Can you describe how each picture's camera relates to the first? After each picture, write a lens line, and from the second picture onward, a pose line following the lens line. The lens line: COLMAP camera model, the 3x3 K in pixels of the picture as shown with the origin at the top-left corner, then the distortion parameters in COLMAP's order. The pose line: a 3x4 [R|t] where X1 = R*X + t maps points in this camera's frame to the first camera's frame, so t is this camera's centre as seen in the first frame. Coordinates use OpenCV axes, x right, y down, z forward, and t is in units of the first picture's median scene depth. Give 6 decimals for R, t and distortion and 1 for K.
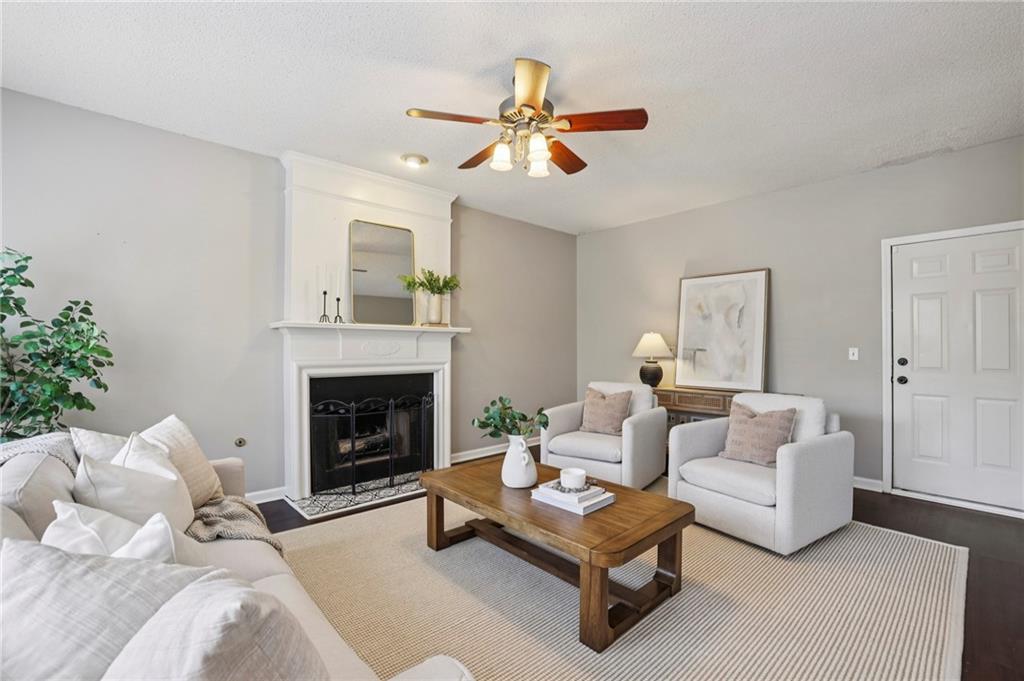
lens RADIAL K [[445.0, 0, 508.7], [0, 445.0, 343.0], [0, 0, 1]] dist [-0.000071, 0.000069]
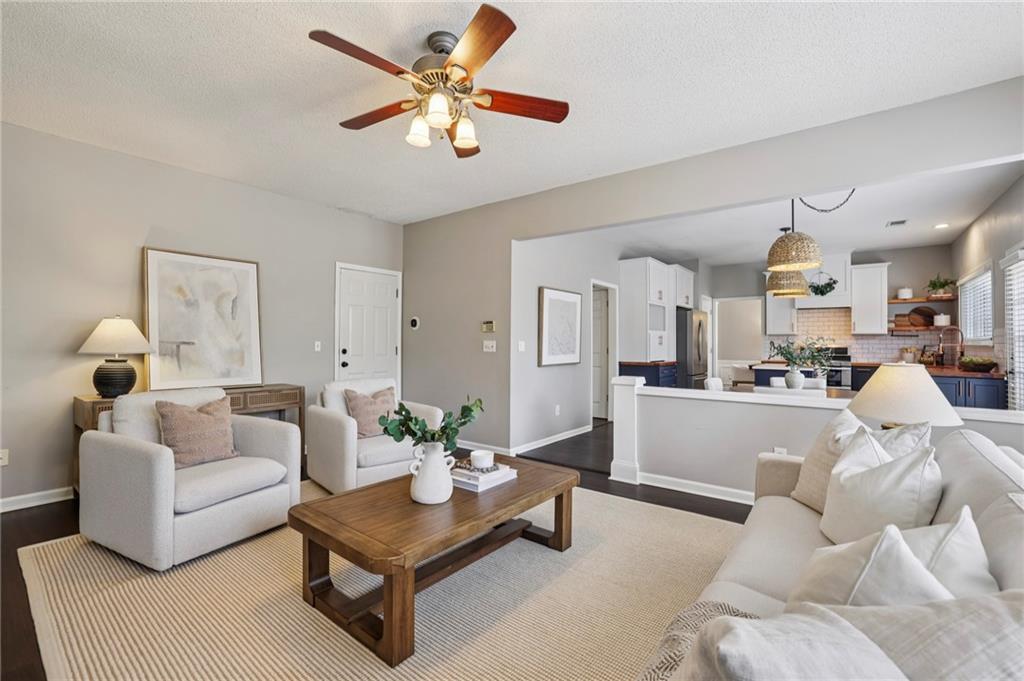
lens RADIAL K [[445.0, 0, 508.7], [0, 445.0, 343.0], [0, 0, 1]] dist [-0.000071, 0.000069]
pose [[-0.140839, 0.000504, 0.990032, -0.462064], [-0.013704, 0.999903, -0.002459, 0.009154], [-0.989938, -0.013914, -0.140819, 0.534558]]
